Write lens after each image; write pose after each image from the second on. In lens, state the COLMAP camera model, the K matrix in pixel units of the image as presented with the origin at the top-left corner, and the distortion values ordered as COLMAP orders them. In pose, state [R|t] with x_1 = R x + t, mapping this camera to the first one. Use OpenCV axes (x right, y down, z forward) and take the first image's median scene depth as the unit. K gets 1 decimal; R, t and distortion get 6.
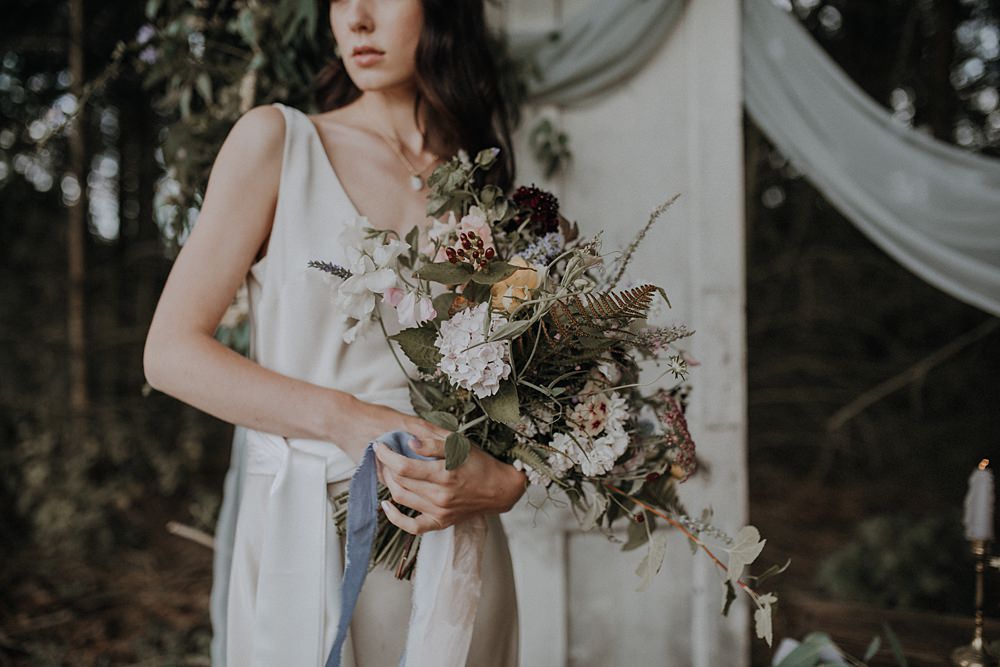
lens RADIAL K [[940.3, 0, 504.2], [0, 940.3, 339.2], [0, 0, 1]] dist [0.013335, 0.000000]
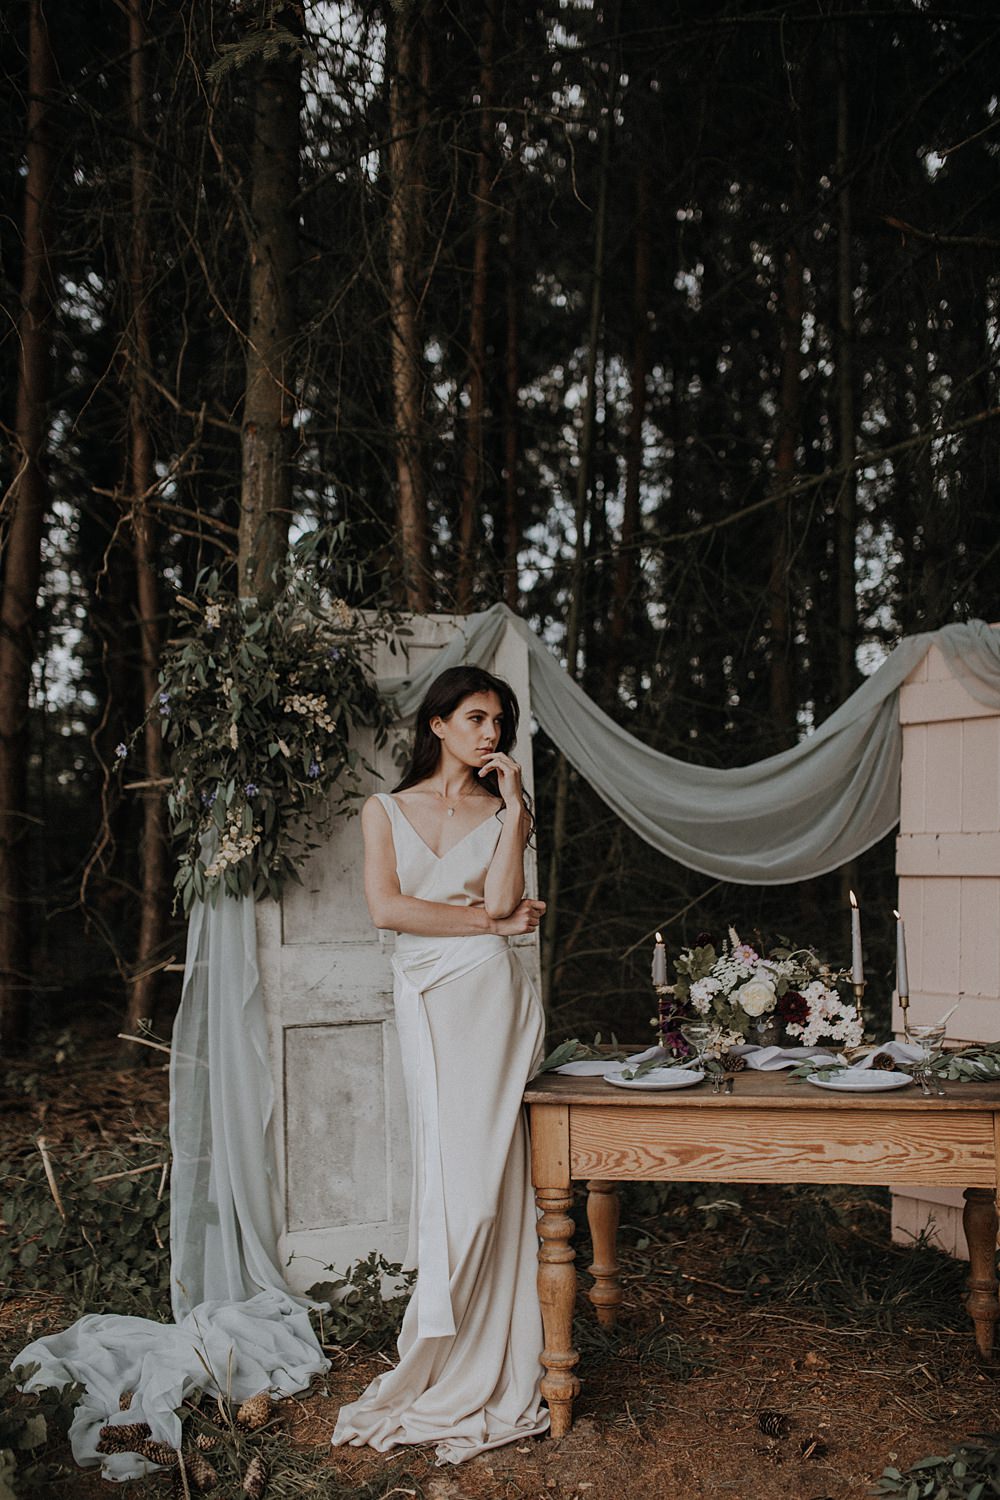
lens RADIAL K [[1410.5, 0, 483.8], [0, 1410.5, 772.1], [0, 0, 1]] dist [0.013335, 0.000000]
pose [[0.986843, -0.010630, 0.161331, -0.193839], [0.031000, 0.991763, -0.124280, 0.106152], [-0.158681, 0.127646, 0.979044, -1.238698]]
